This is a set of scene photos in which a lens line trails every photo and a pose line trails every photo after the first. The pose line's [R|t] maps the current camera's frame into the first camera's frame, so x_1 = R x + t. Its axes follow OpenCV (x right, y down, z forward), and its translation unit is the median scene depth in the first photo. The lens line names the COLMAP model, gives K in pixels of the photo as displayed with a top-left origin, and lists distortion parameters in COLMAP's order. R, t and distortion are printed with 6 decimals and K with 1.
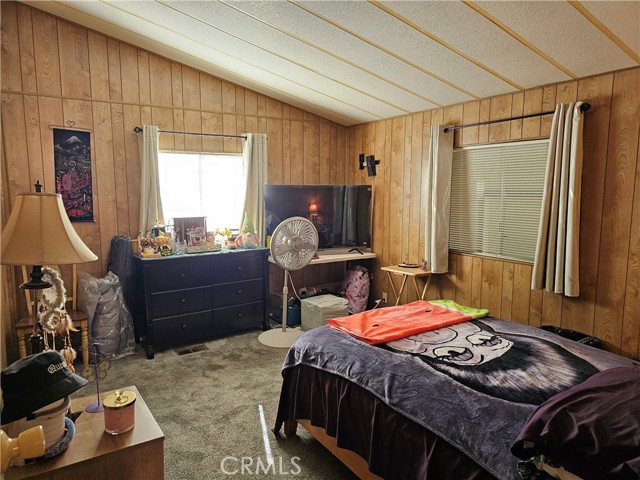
lens RADIAL K [[429.7, 0, 319.0], [0, 429.7, 237.7], [0, 0, 1]] dist [0.038536, -0.031520]
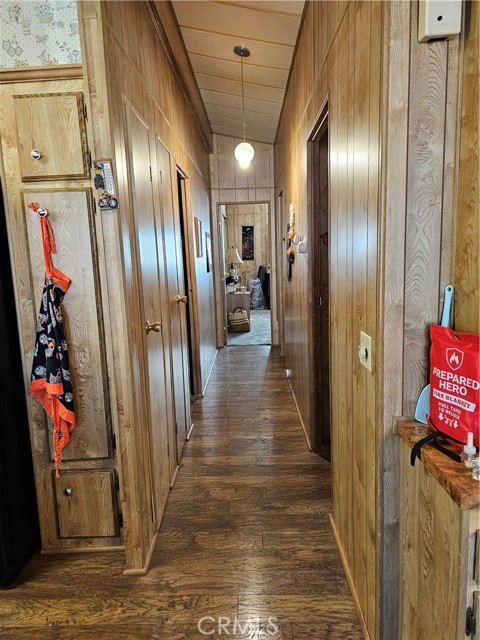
lens RADIAL K [[429.7, 0, 236.4], [0, 429.7, 311.0], [0, 0, 1]] dist [0.038536, -0.031520]
pose [[0.821471, 0.050722, -0.567990, 0.939148], [-0.027868, 0.998417, 0.048855, 0.155997], [0.569569, -0.024304, 0.821584, -1.282361]]
